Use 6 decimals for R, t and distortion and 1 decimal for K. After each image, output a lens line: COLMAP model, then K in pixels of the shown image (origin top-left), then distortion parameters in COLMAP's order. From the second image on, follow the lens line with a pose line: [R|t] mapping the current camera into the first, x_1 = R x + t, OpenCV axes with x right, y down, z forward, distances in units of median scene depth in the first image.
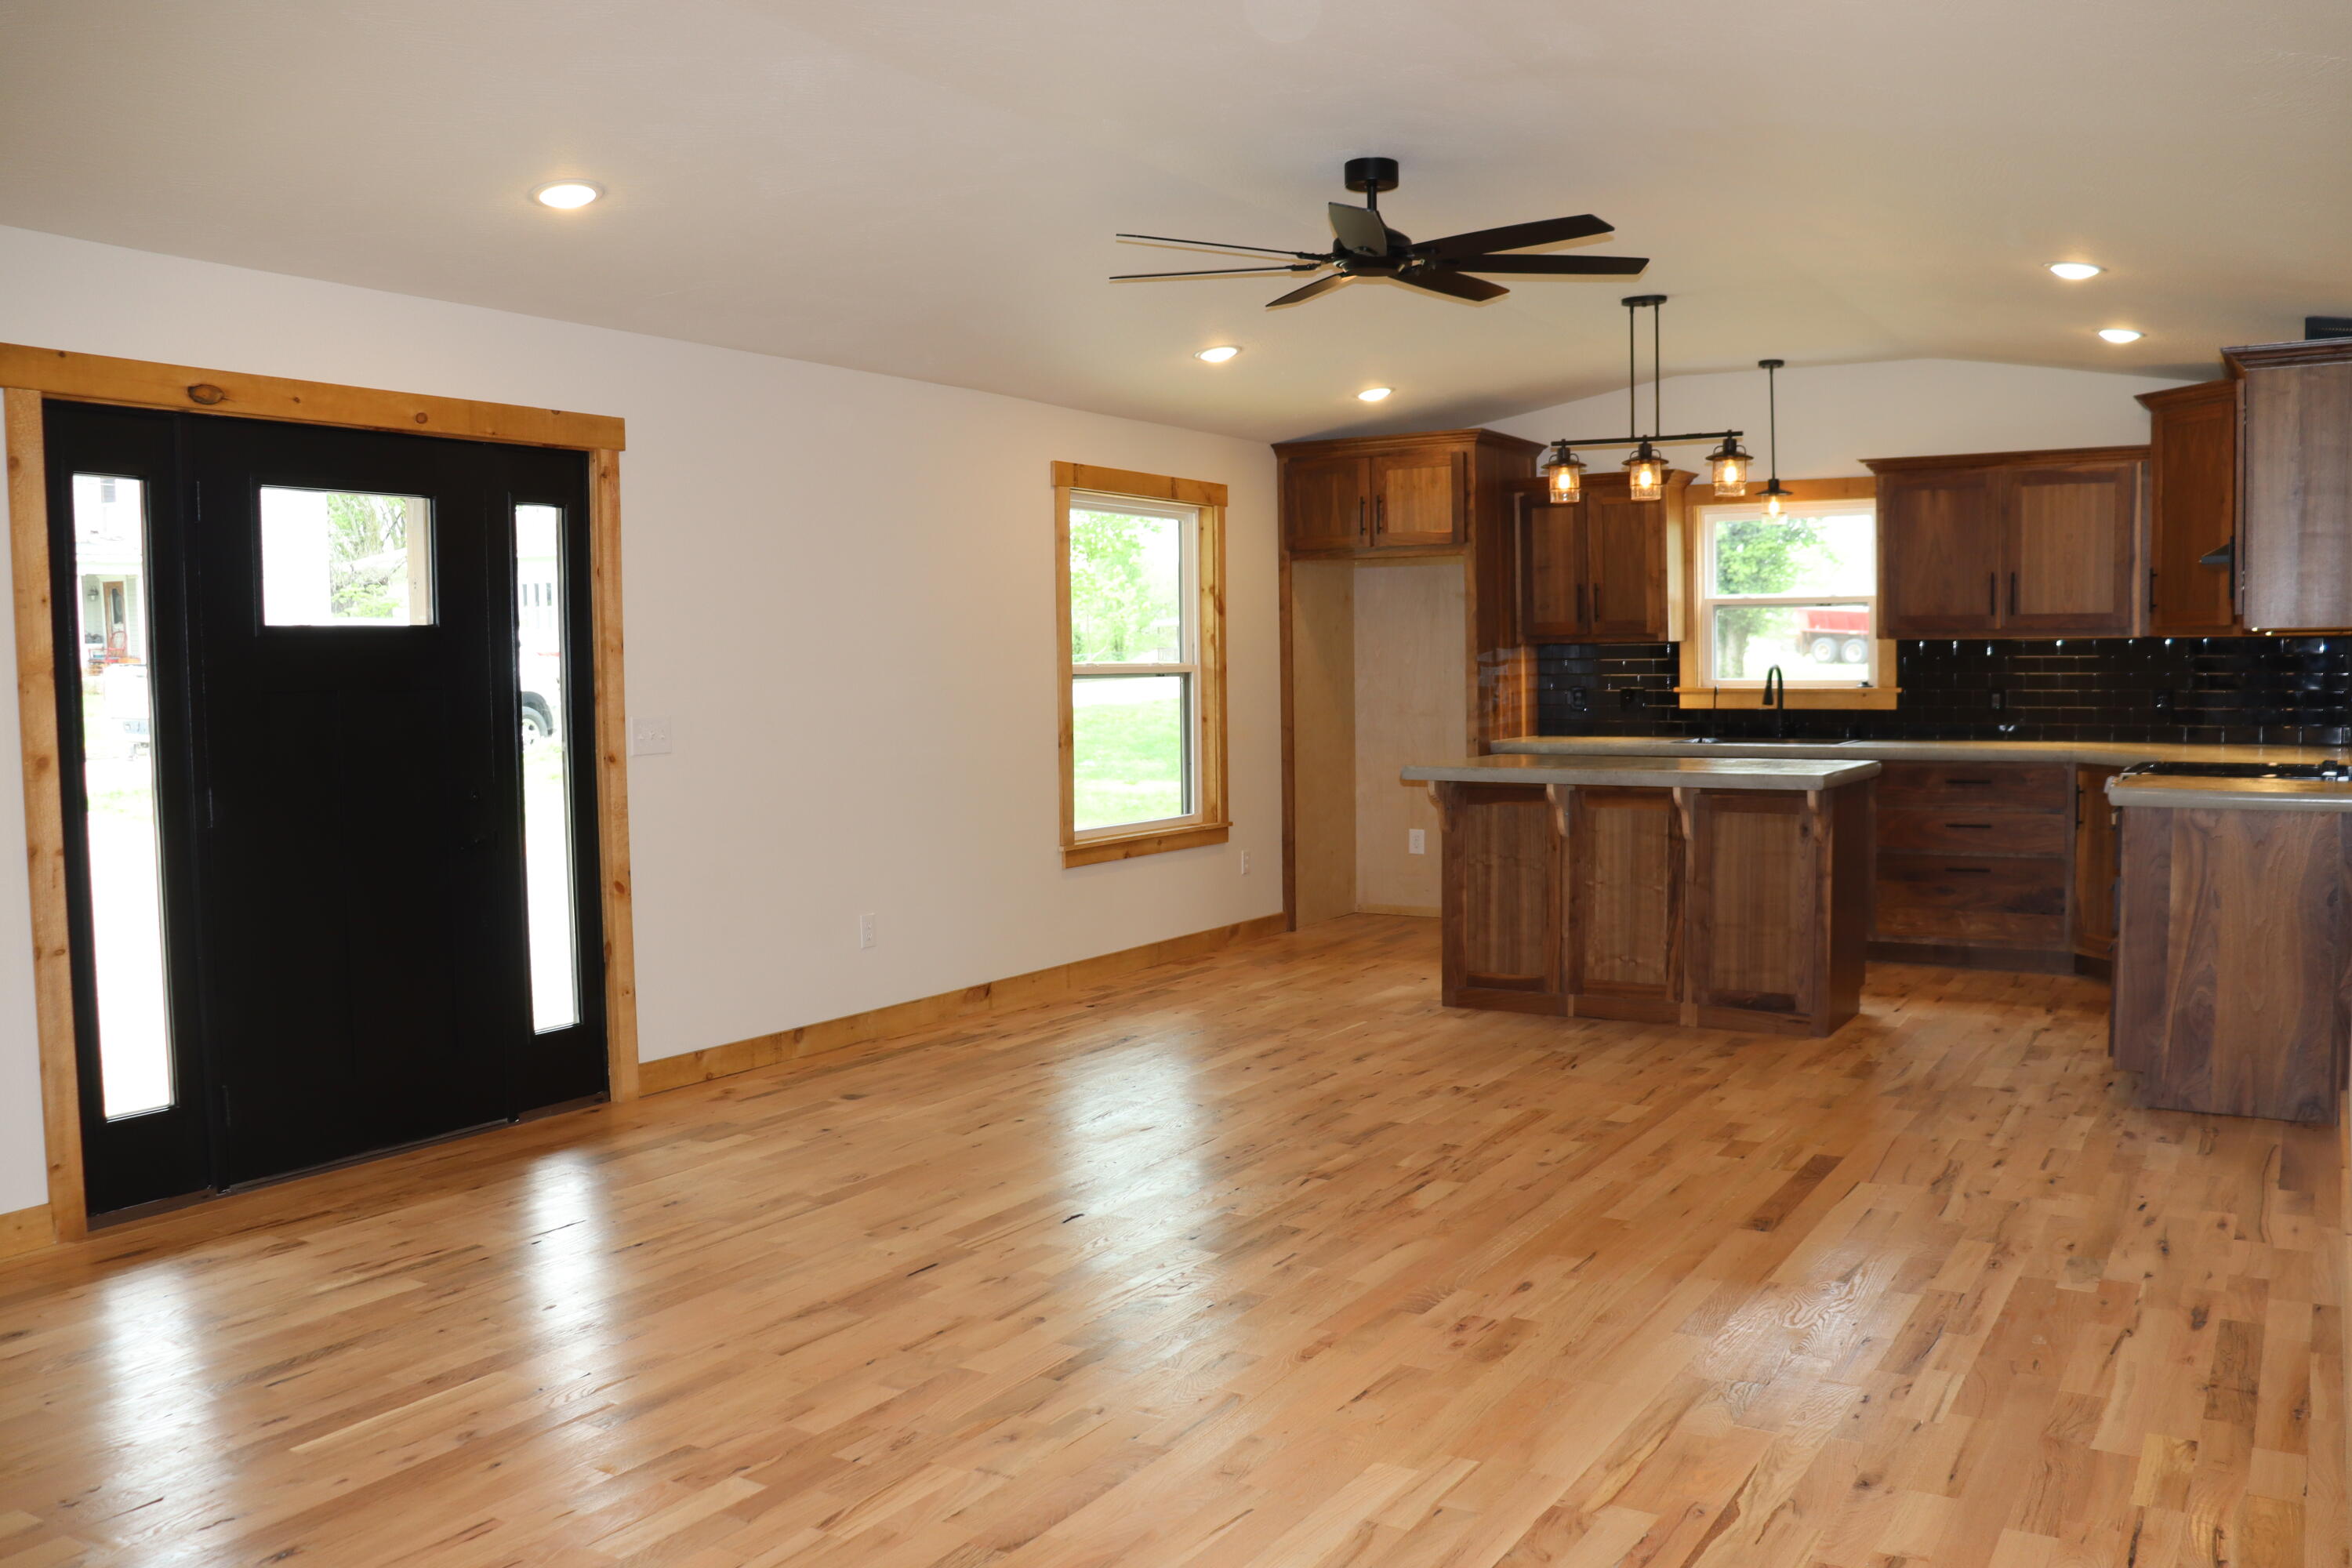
lens RADIAL K [[1911.0, 0, 1206.1], [0, 1911.0, 808.8], [0, 0, 1]] dist [-0.175229, 0.140037]
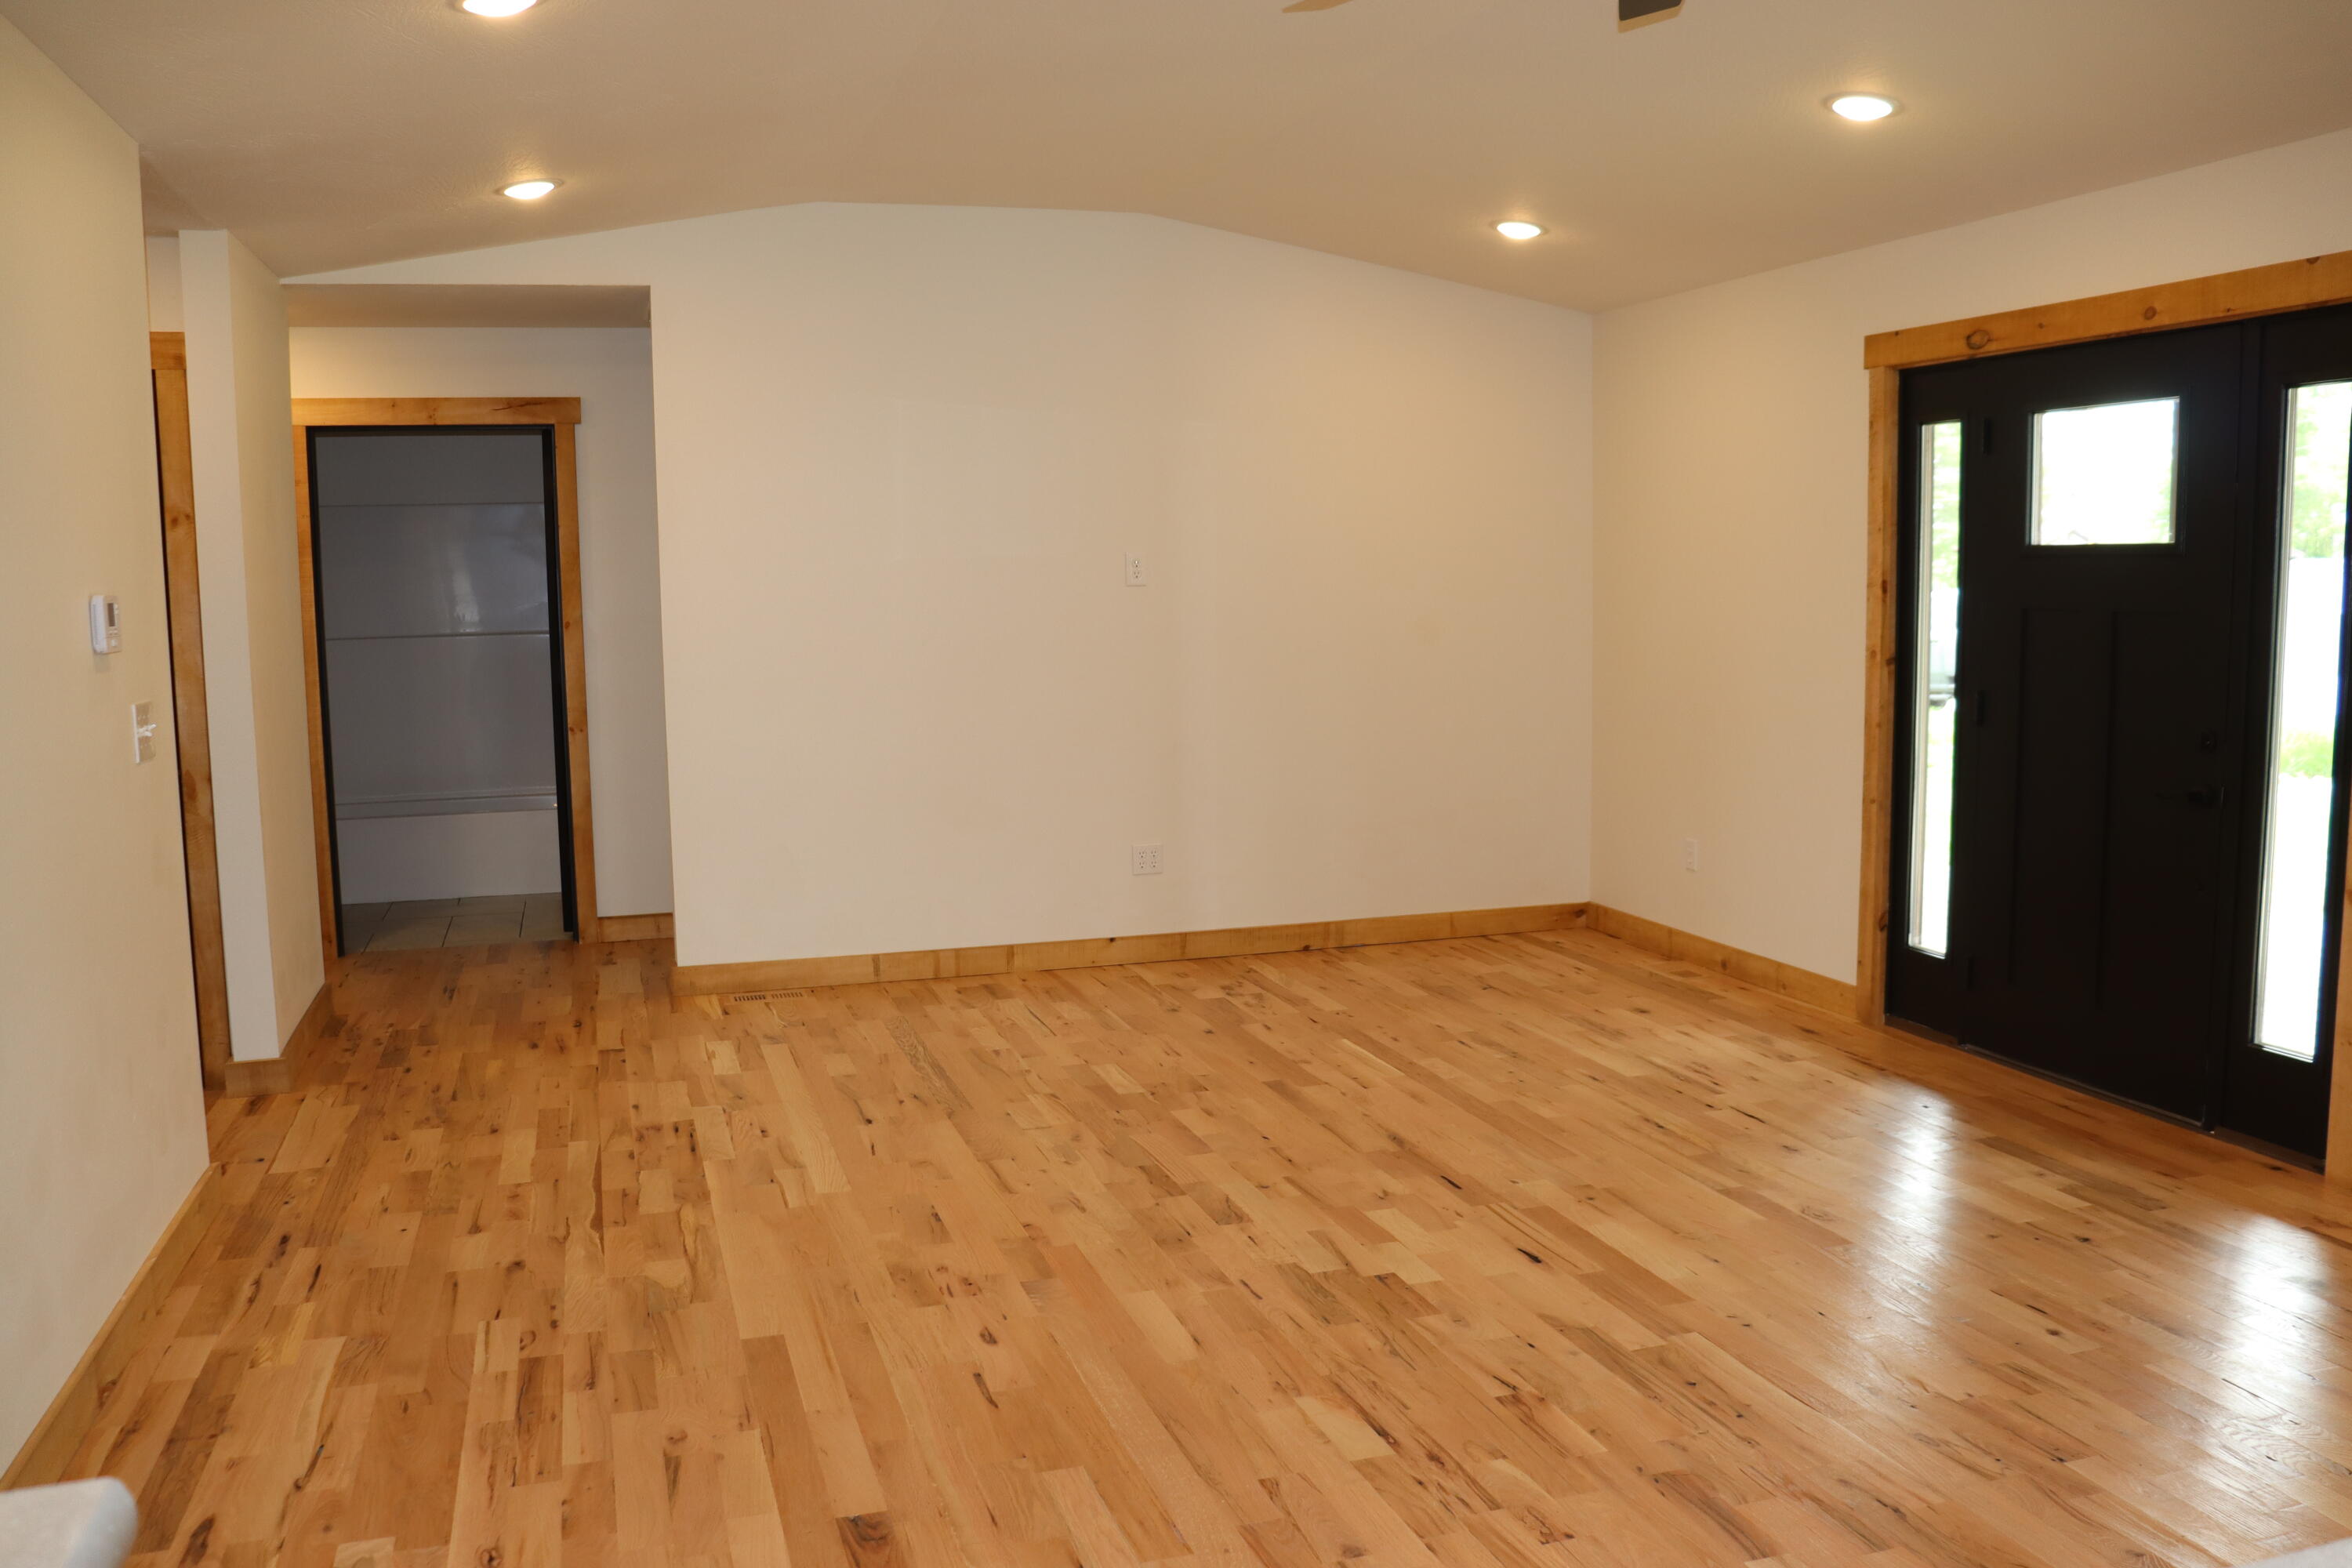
lens RADIAL K [[1889.1, 0, 1190.5], [0, 1889.1, 796.5], [0, 0, 1]] dist [-0.125466, 0.072363]
pose [[-0.649437, 0.112452, -0.752055, 0.548544], [-0.035613, 0.983422, 0.177801, -0.114806], [0.759581, 0.142254, -0.634665, 1.183007]]
